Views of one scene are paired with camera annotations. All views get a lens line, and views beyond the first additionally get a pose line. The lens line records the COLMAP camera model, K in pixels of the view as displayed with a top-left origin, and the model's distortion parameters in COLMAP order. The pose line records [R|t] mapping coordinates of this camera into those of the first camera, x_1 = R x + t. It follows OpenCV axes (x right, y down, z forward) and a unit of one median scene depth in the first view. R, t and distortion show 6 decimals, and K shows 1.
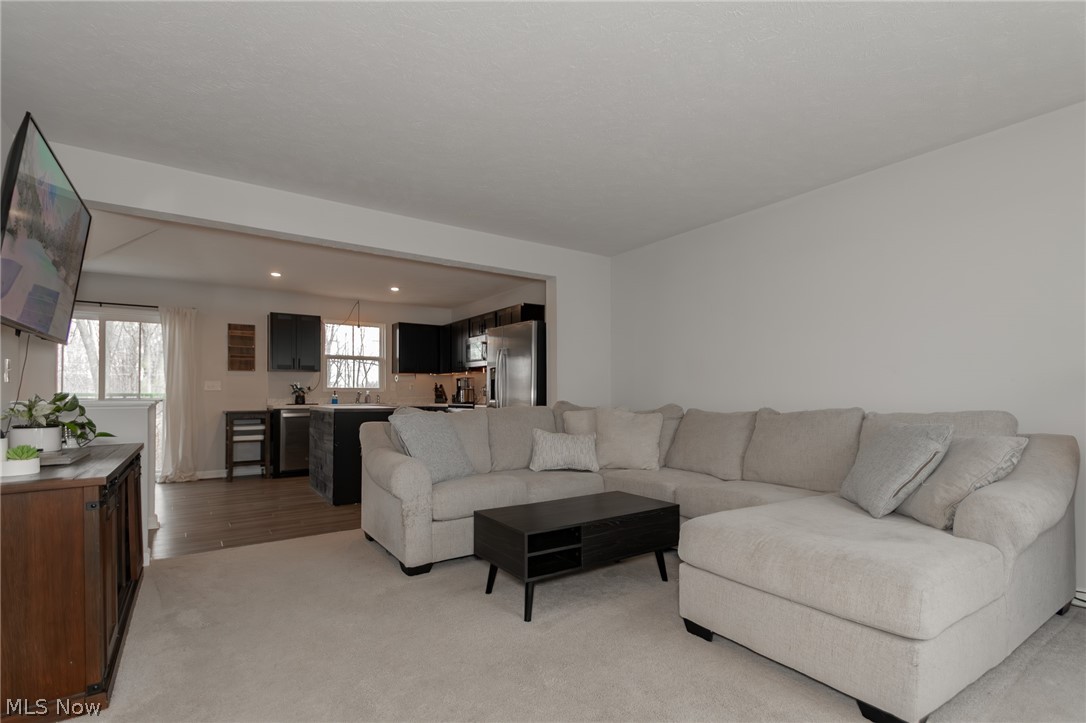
lens RADIAL K [[498.5, 0, 526.7], [0, 498.5, 392.1], [0, 0, 1]] dist [0.001664, -0.000140]
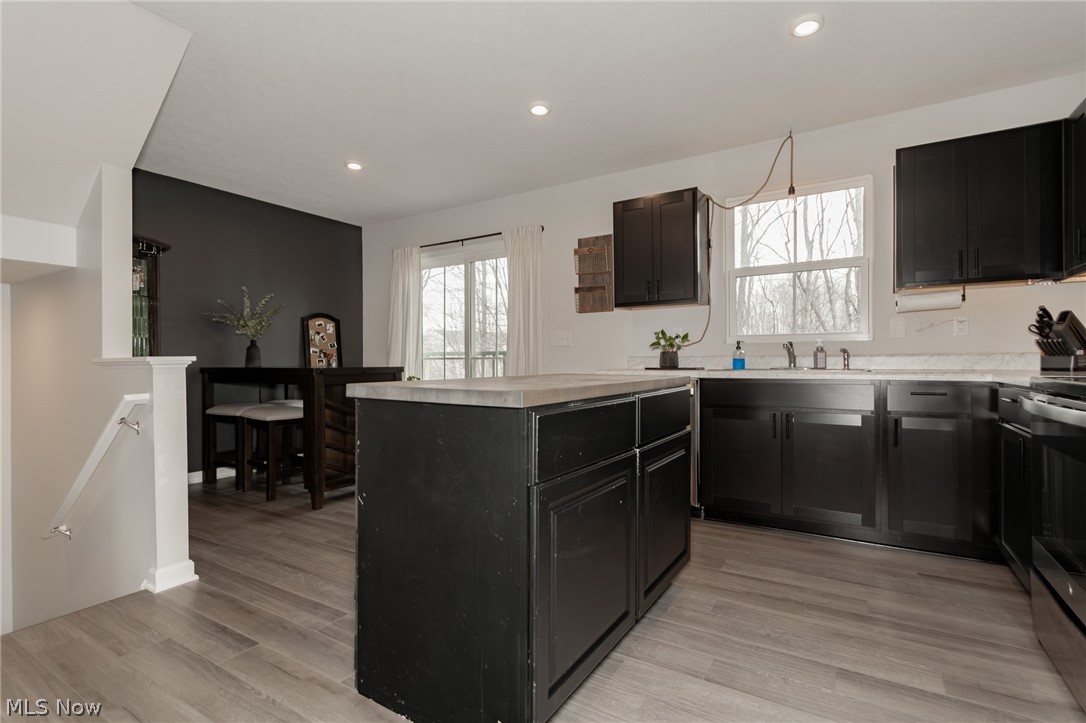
lens RADIAL K [[511.9, 0, 559.3], [0, 511.9, 370.1], [0, 0, 1]] dist [0.001208, 0.000264]
pose [[0.434854, 0.015559, -0.900367, -0.024119], [0.010744, 0.999690, 0.022464, 0.012969], [0.900437, -0.019442, 0.434552, 0.686108]]
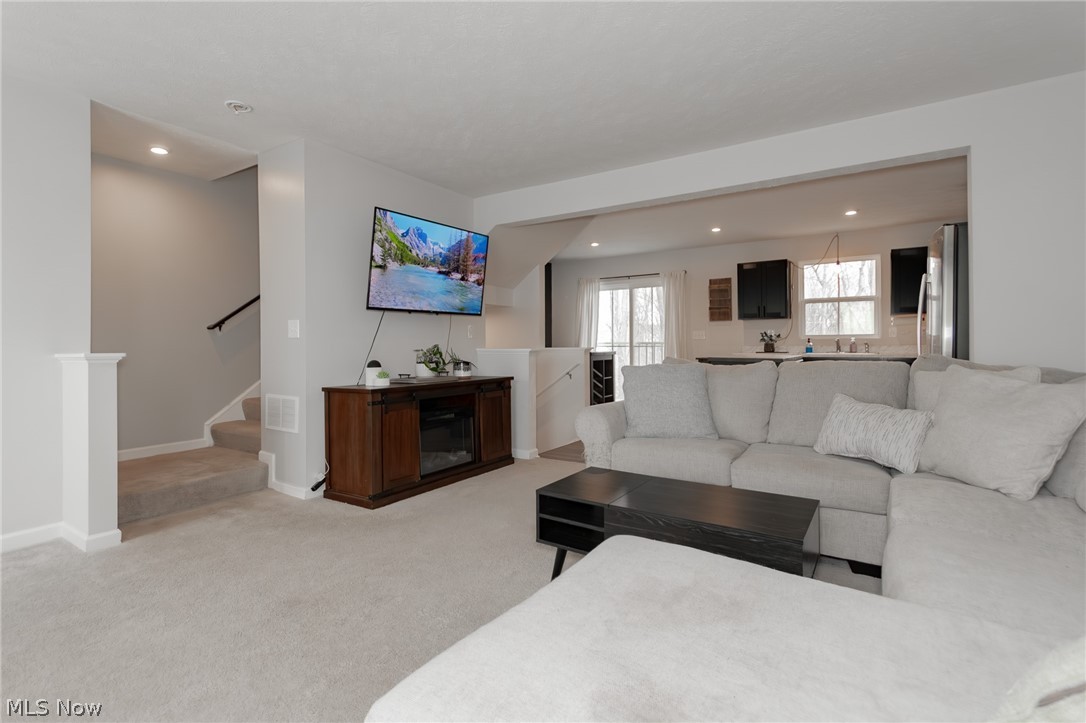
lens RADIAL K [[505.5, 0, 539.9], [0, 505.5, 345.1], [0, 0, 1]] dist [0.000617, -0.000019]
pose [[0.389248, 0.001922, -0.921131, 0.293634], [0.010860, 0.999919, 0.006676, -0.001754], [0.921069, -0.012602, 0.389196, 0.204761]]
